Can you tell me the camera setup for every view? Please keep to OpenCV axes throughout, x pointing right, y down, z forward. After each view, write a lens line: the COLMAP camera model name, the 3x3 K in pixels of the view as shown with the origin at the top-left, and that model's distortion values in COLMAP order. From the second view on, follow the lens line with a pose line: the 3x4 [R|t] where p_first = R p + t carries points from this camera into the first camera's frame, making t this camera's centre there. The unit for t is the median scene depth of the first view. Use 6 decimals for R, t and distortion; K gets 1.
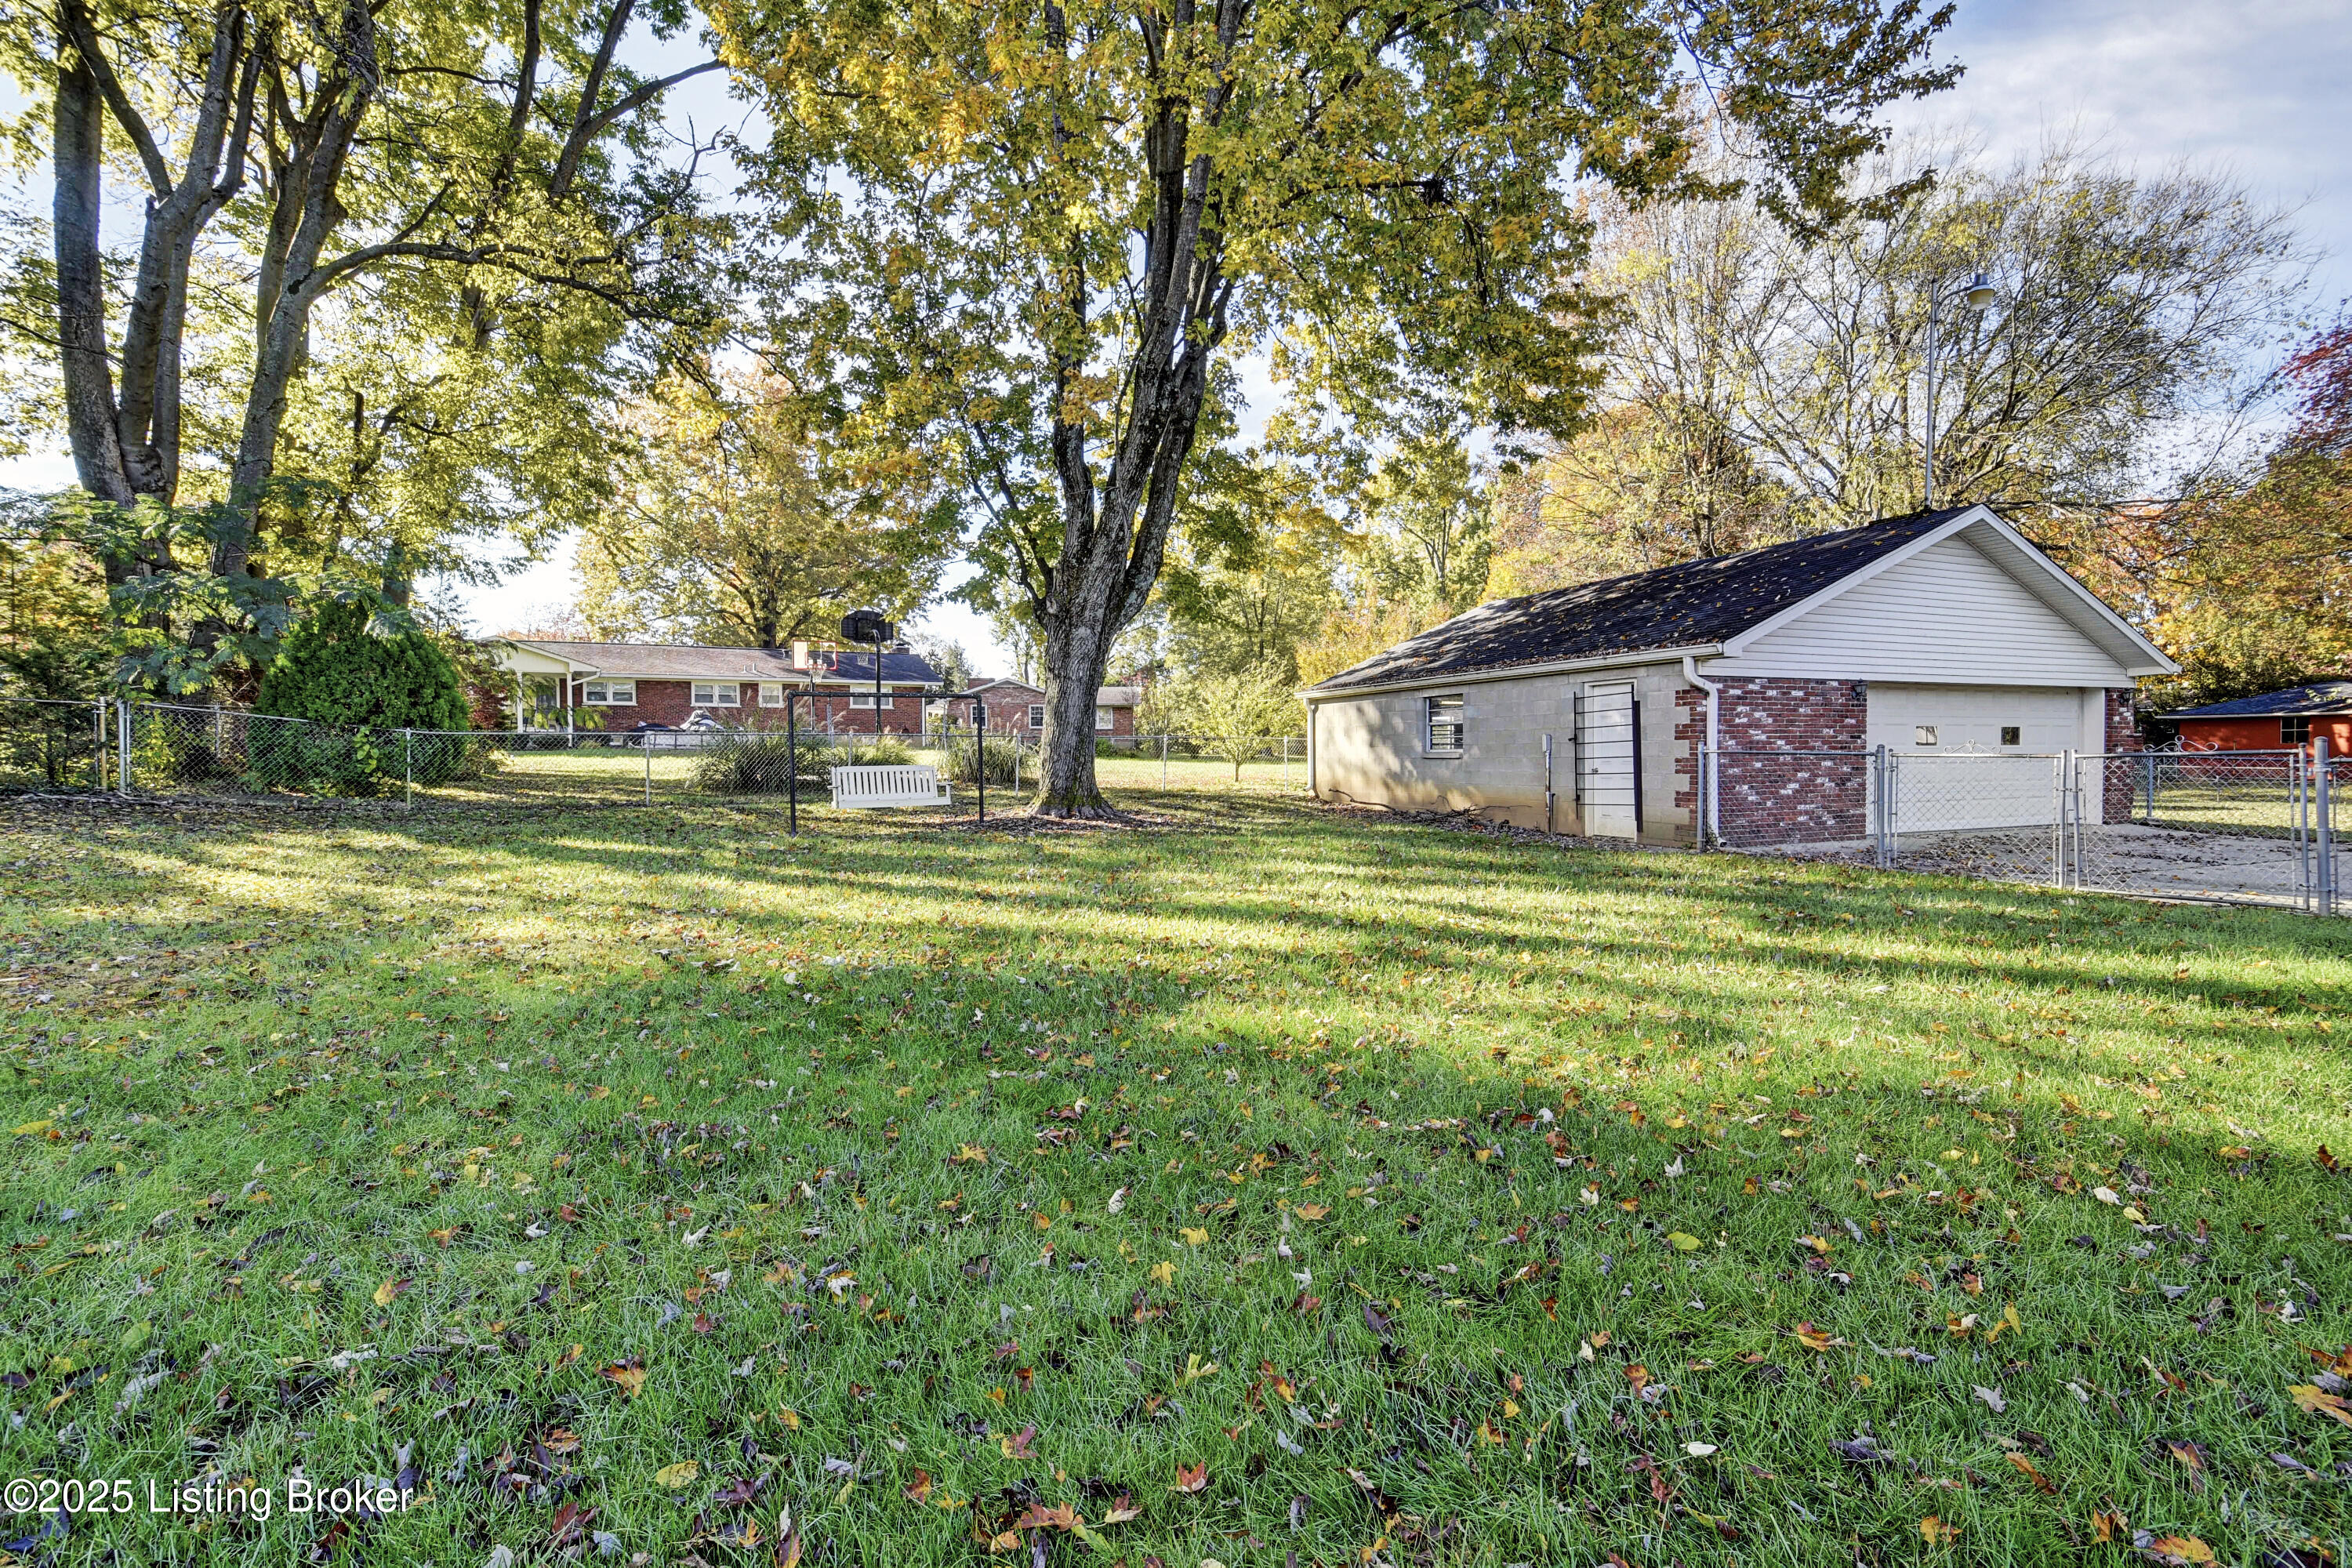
lens RADIAL K [[1036.9, 0, 1179.4], [0, 1036.9, 764.4], [0, 0, 1]] dist [-0.004129, -0.000552]
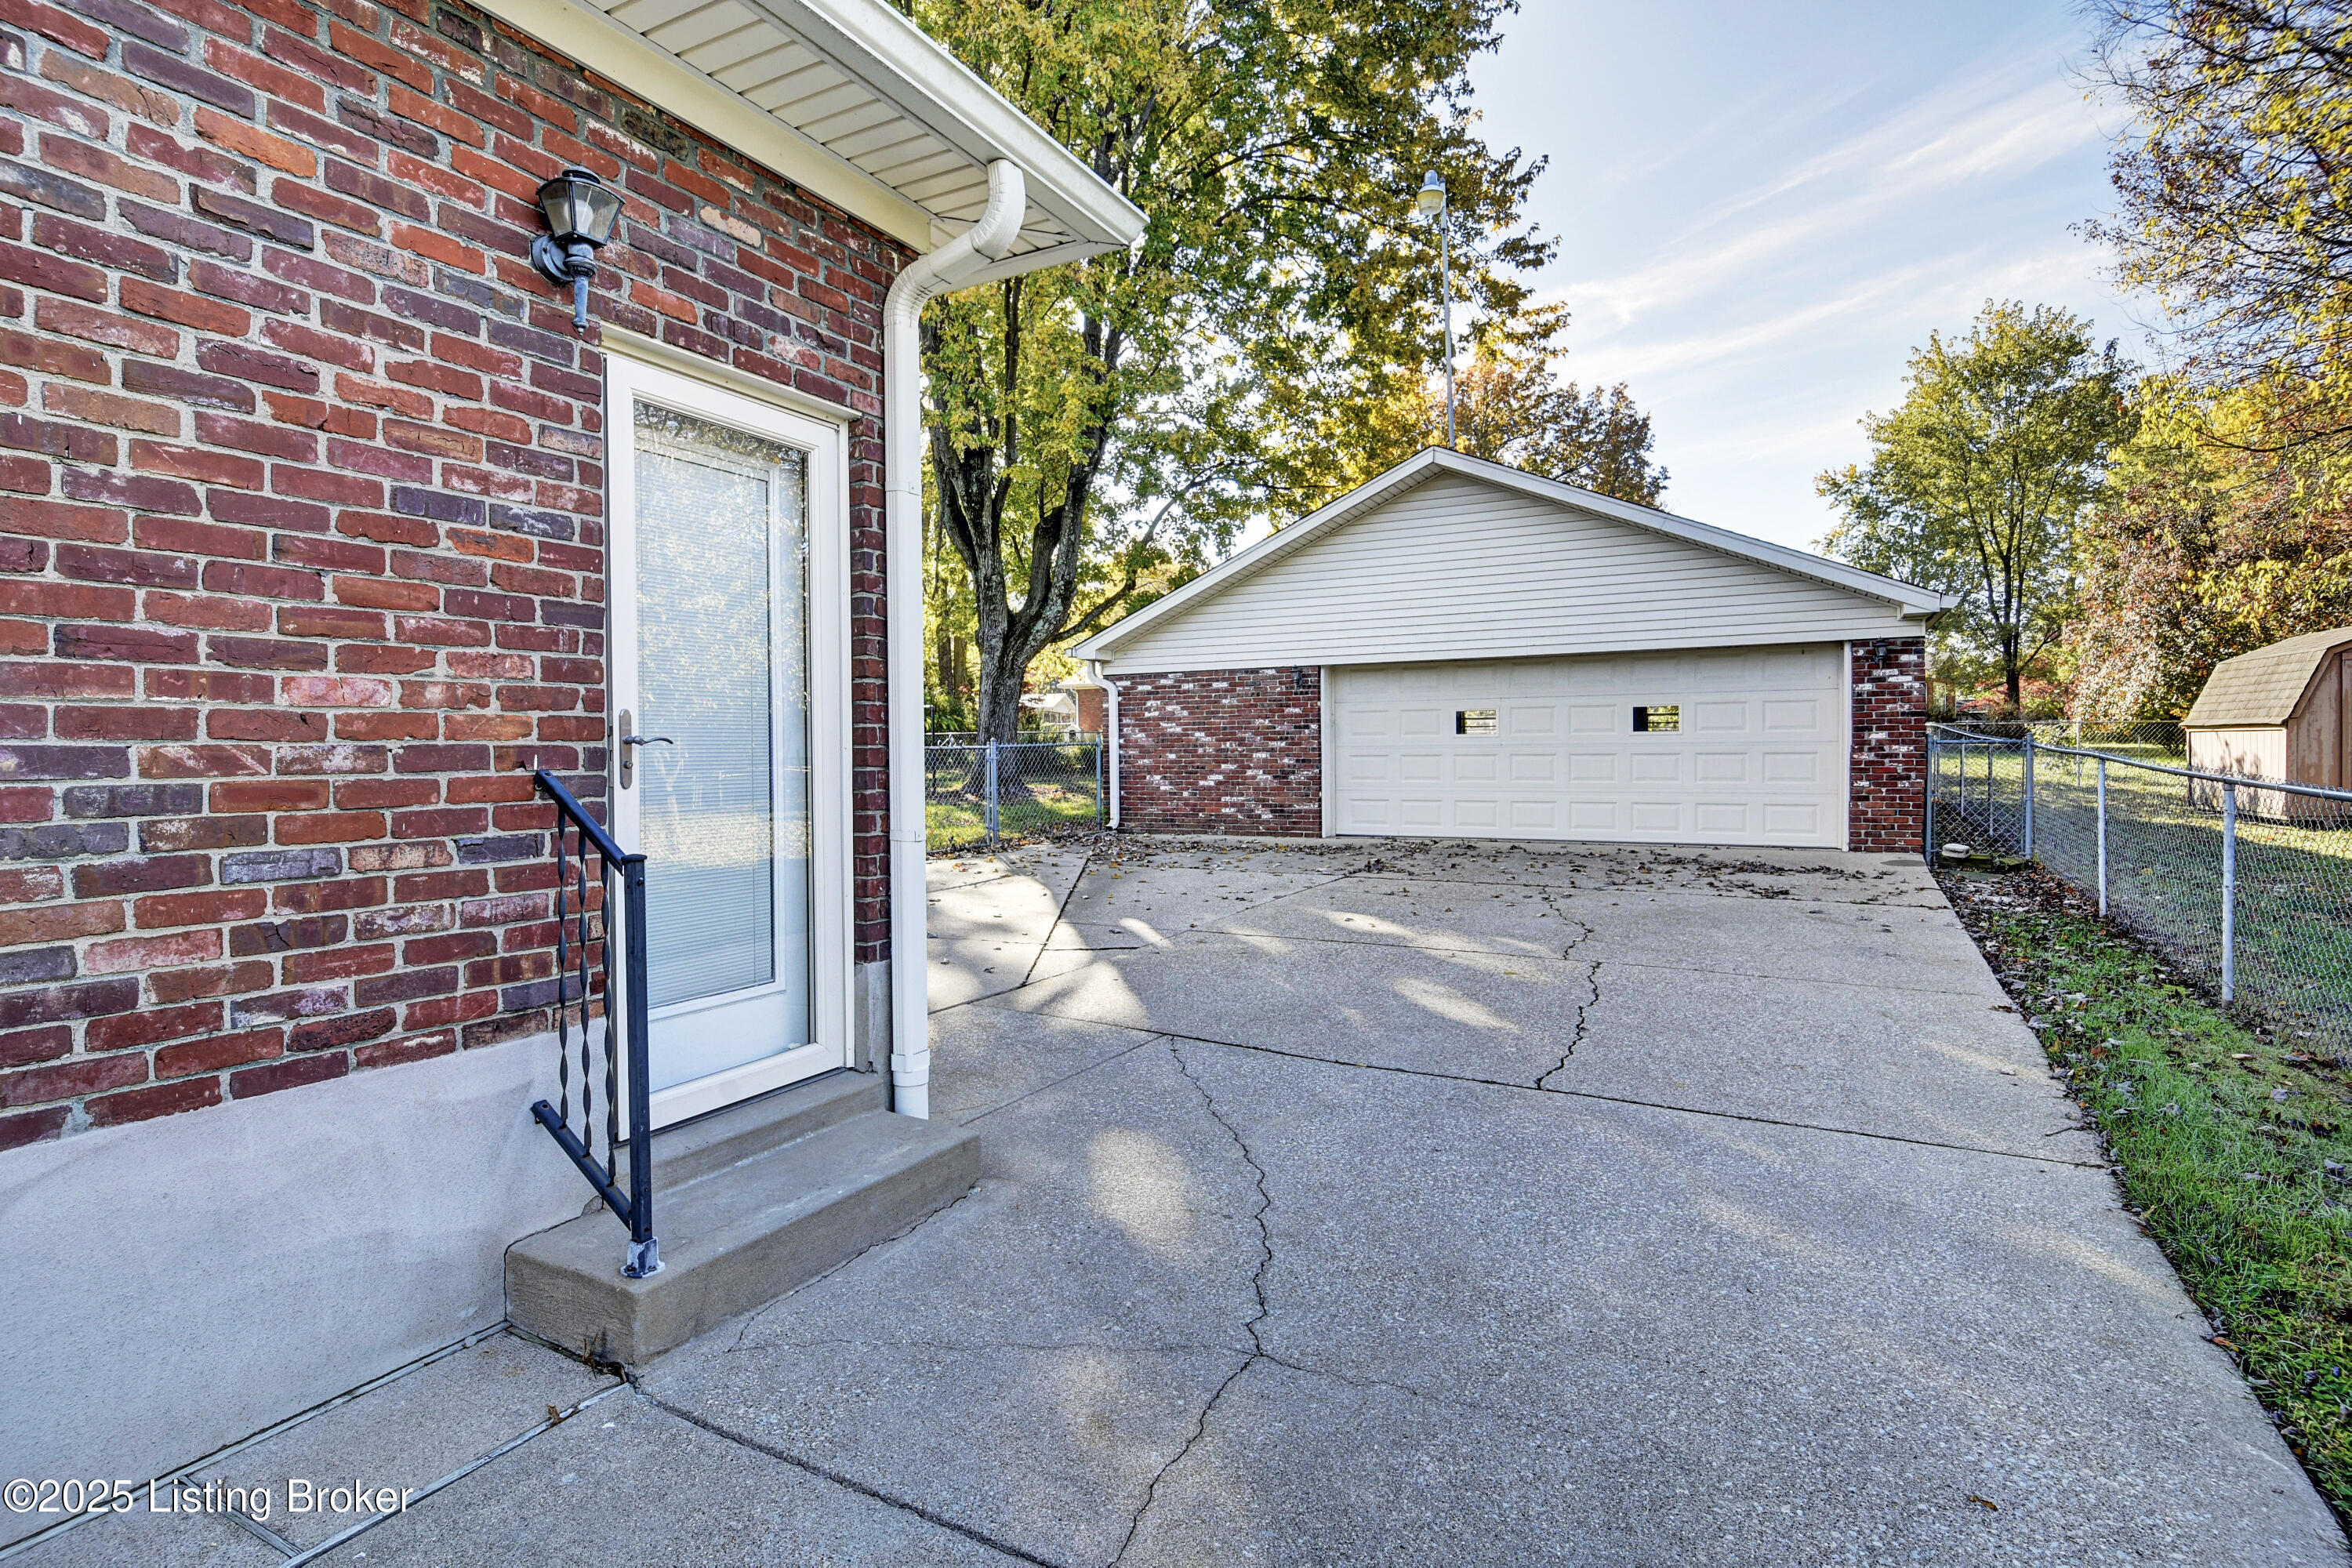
lens RADIAL K [[1184.8, 0, 1169.7], [0, 1184.8, 778.3], [0, 0, 1]] dist [0.000774, -0.000626]
pose [[0.621901, 0.019185, -0.782861, 1.438492], [-0.002927, 0.999750, 0.022175, -0.003627], [0.783090, -0.011500, 0.621802, 0.244374]]
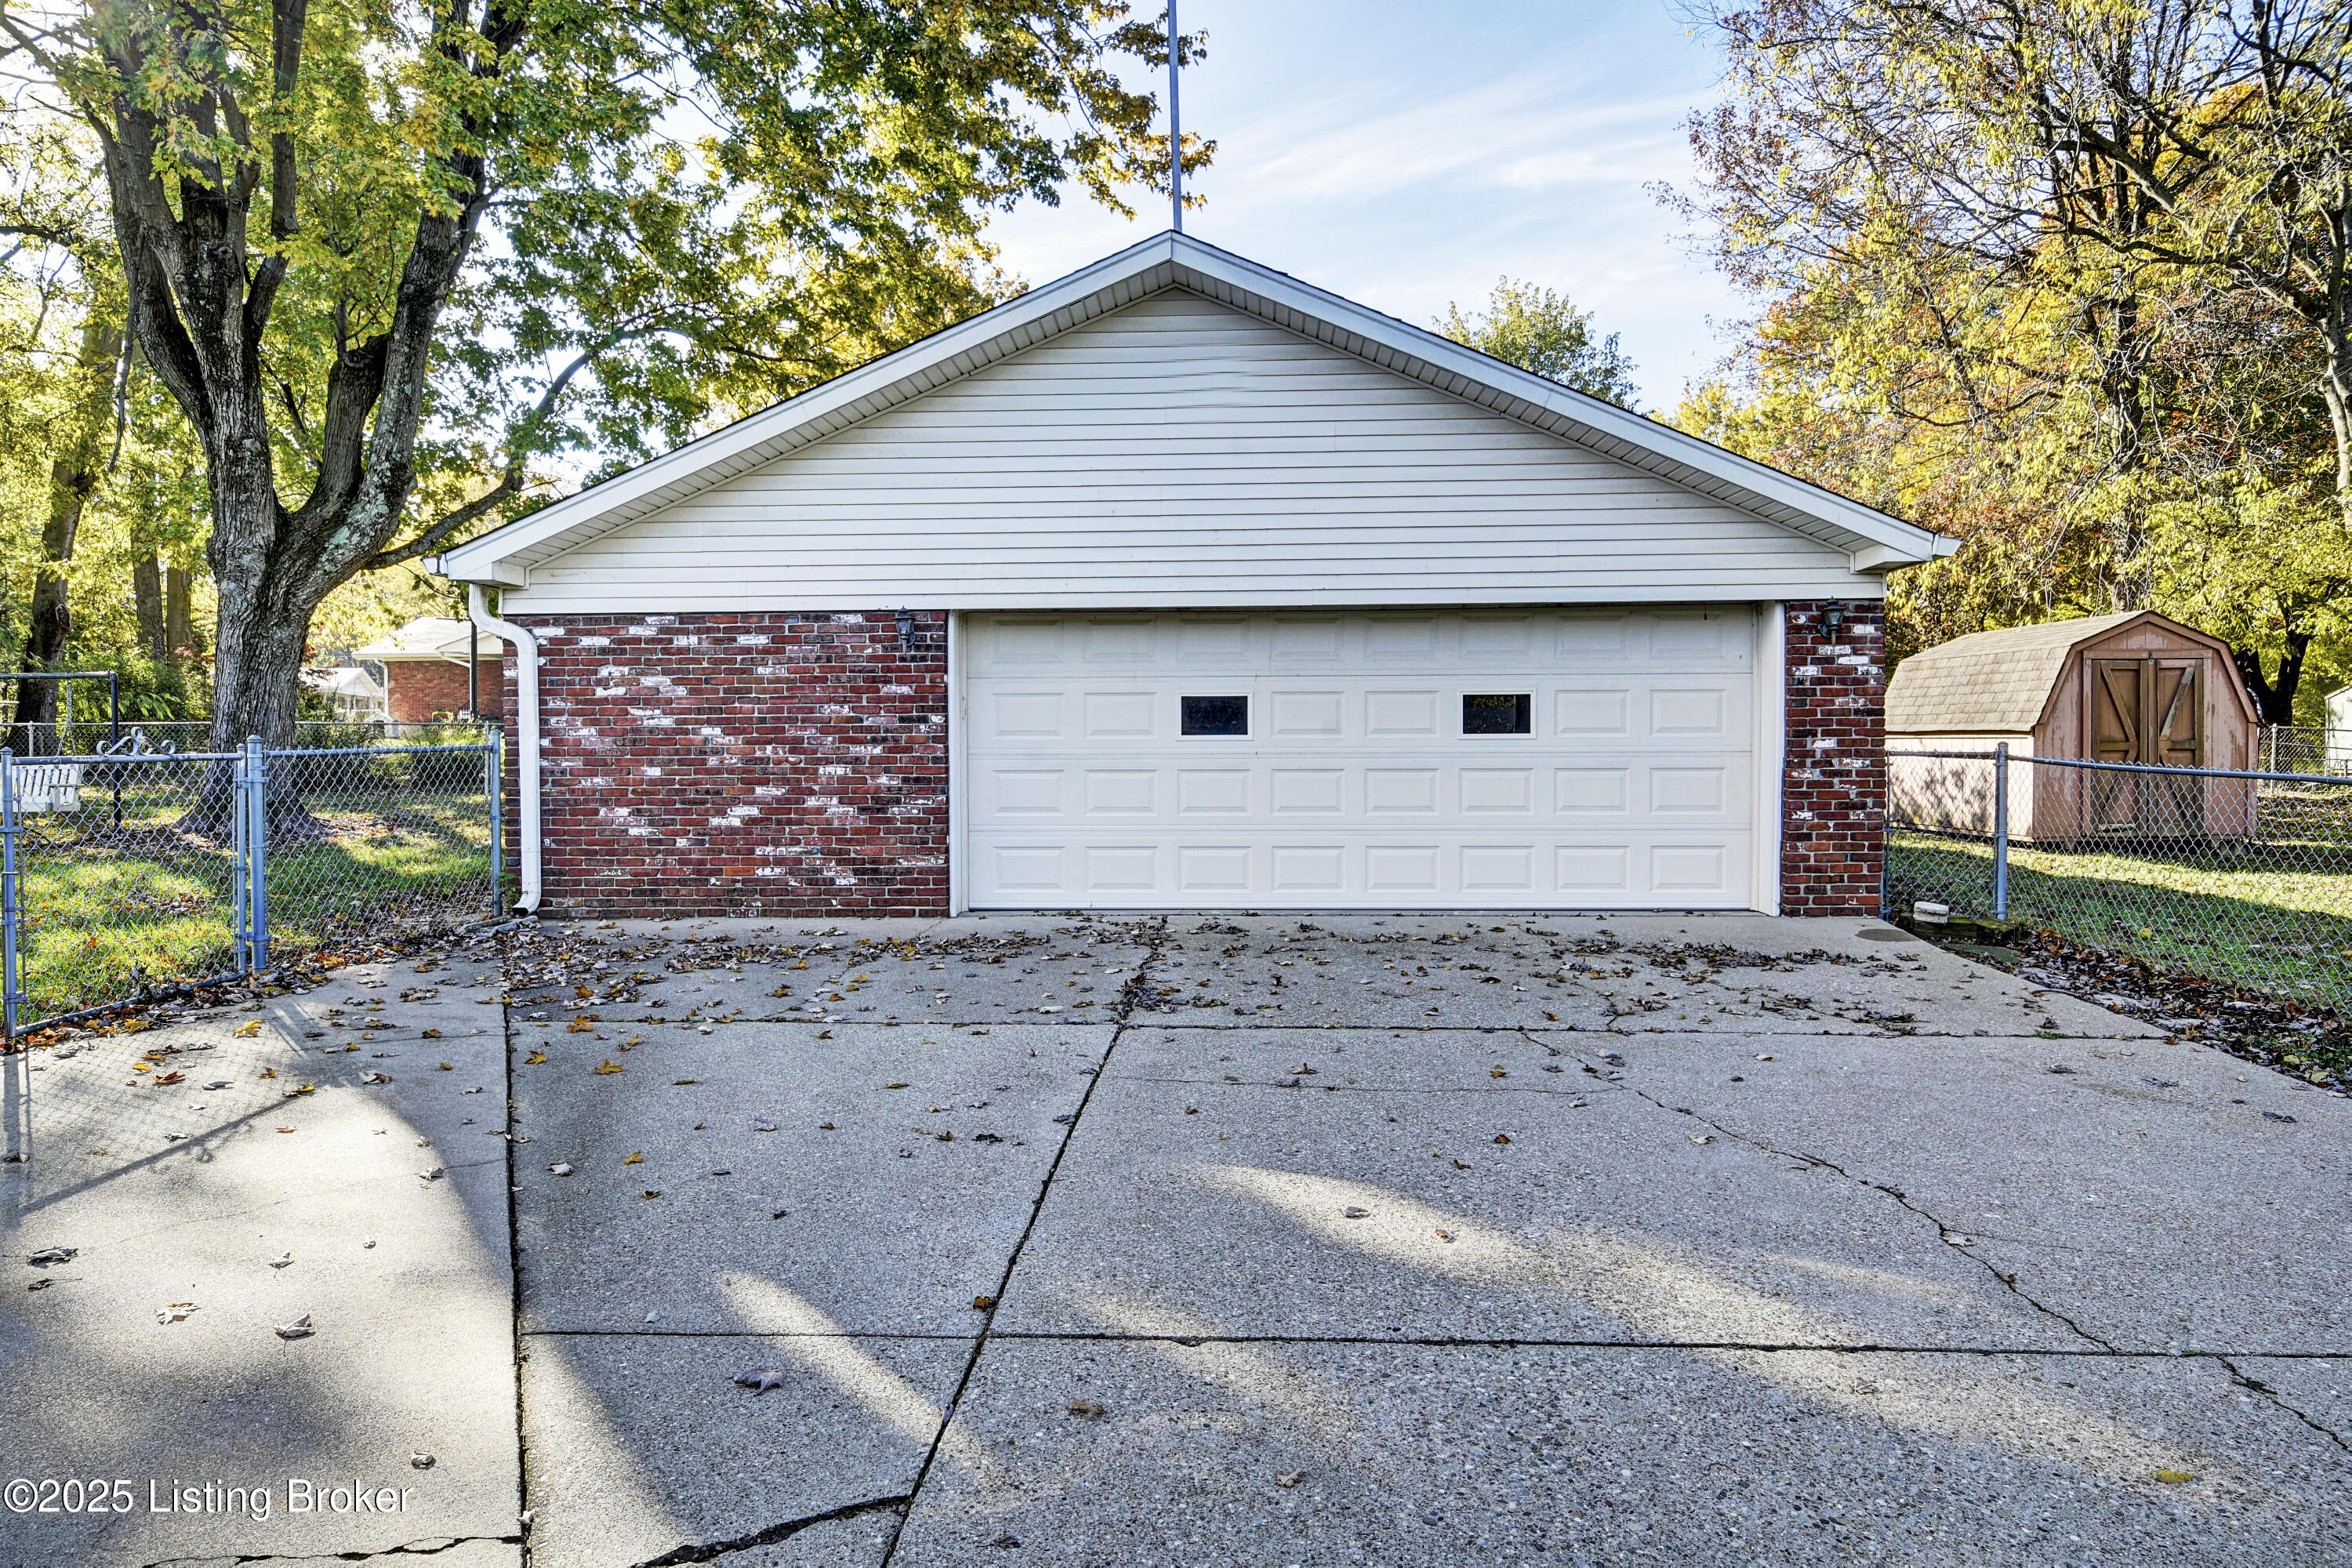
lens RADIAL K [[1375.5, 0, 1180.9], [0, 1375.5, 770.0], [0, 0, 1]] dist [-0.001803, -0.004568]
pose [[0.902072, 0.009952, -0.431471, 1.088095], [-0.005593, 0.999920, 0.011371, -0.010044], [0.431549, -0.007844, 0.902055, 0.441400]]
